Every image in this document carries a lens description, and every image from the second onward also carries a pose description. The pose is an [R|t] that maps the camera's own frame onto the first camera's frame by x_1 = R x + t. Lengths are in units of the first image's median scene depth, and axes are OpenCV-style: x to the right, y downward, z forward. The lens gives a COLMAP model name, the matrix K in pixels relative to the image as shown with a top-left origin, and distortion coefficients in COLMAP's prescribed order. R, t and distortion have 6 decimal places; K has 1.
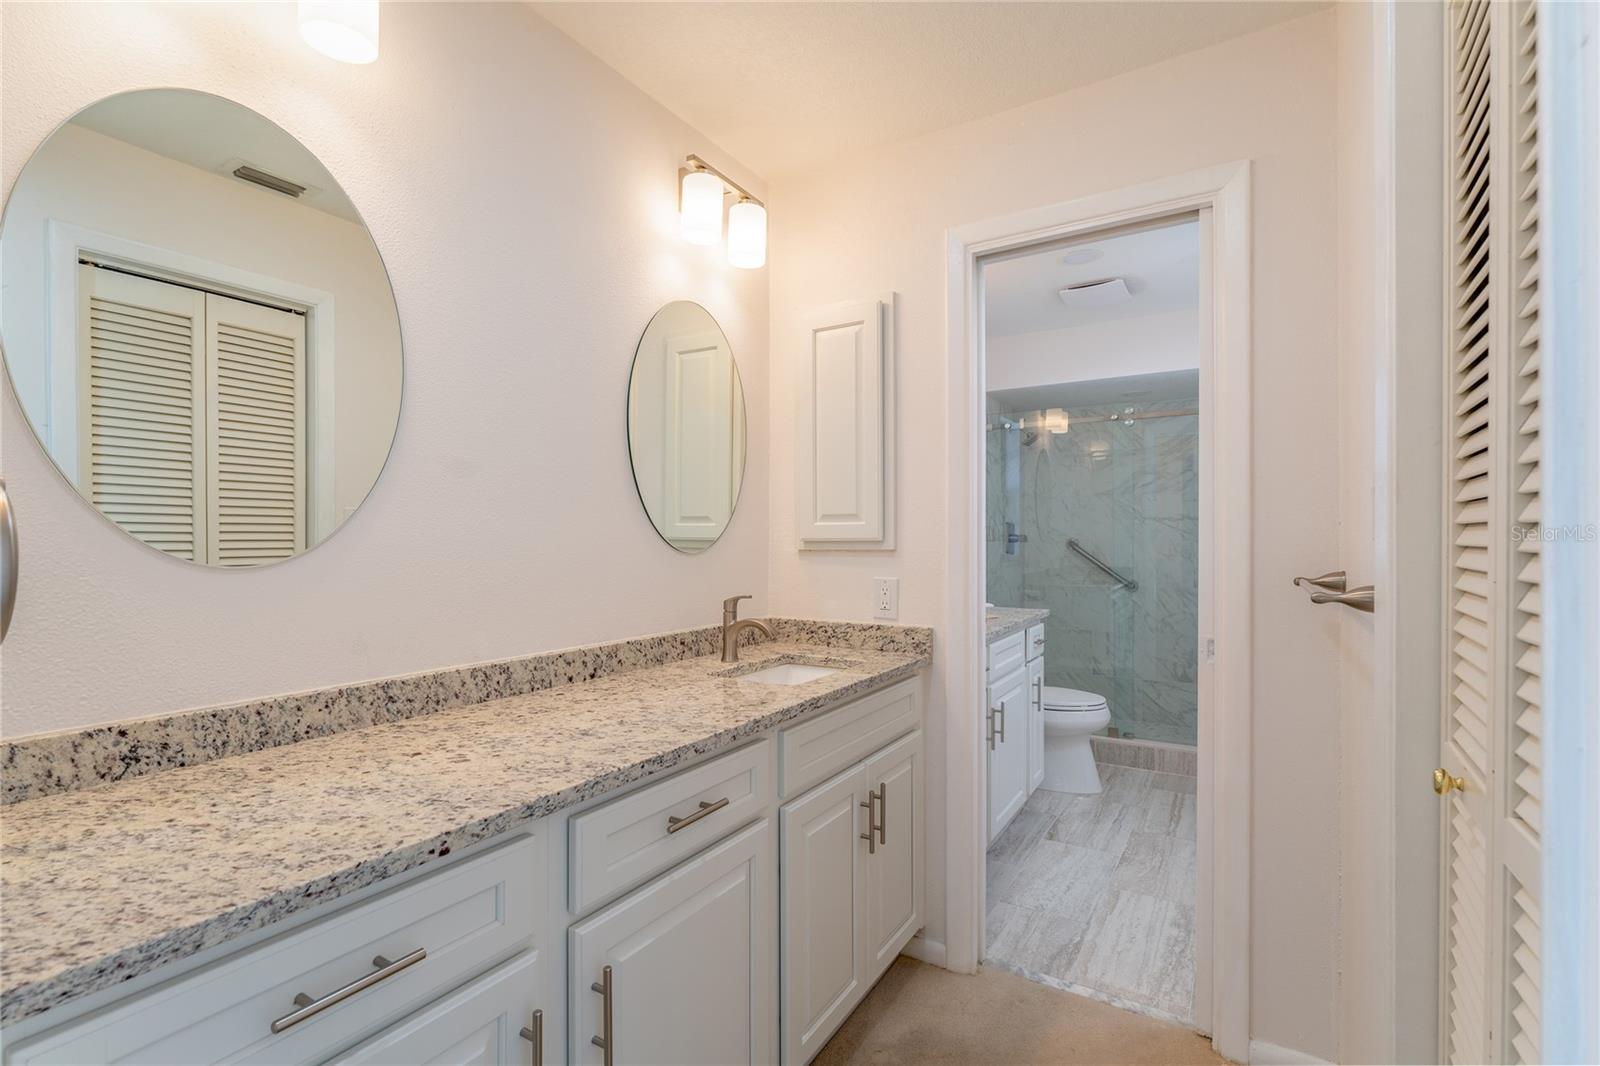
lens RADIAL K [[713.6, 0, 803.4], [0, 713.6, 538.6], [0, 0, 1]] dist [-0.011667, -0.000192]
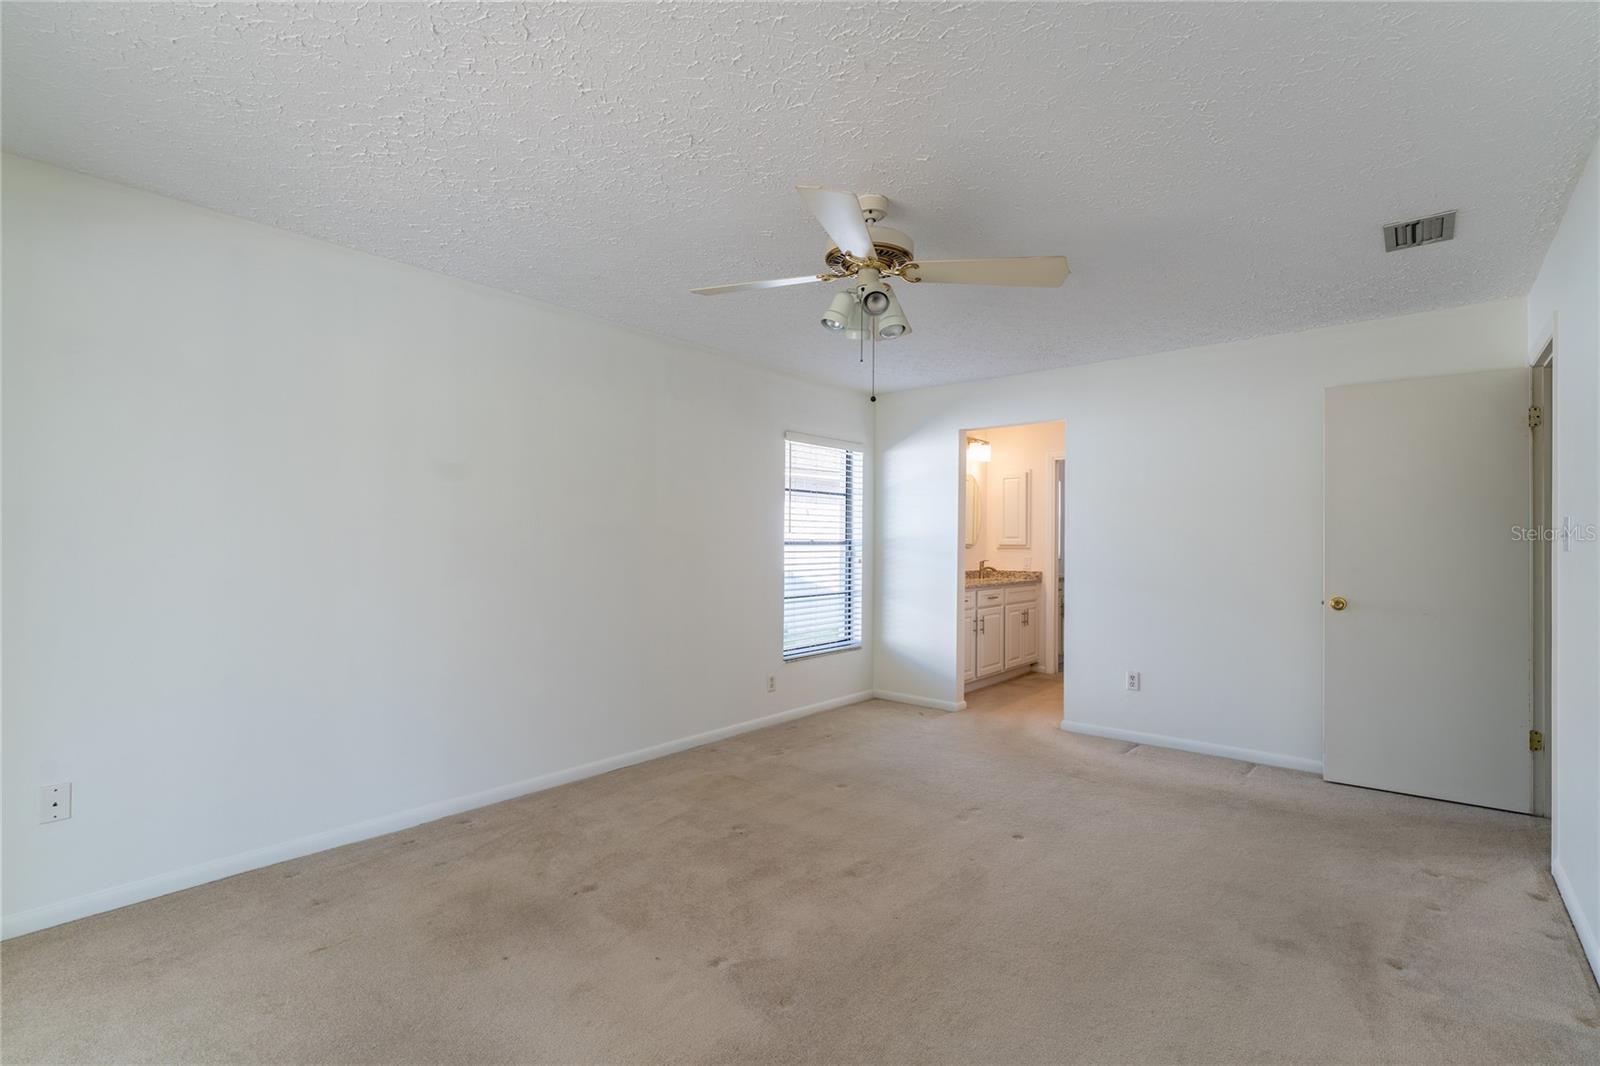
lens RADIAL K [[713.6, 0, 801.8], [0, 713.6, 538.6], [0, 0, 1]] dist [-0.011667, -0.000192]
pose [[0.988628, 0.006319, -0.150252, -0.380734], [-0.006659, 0.999976, -0.001759, -0.013162], [0.150237, 0.002739, 0.988646, -2.189790]]
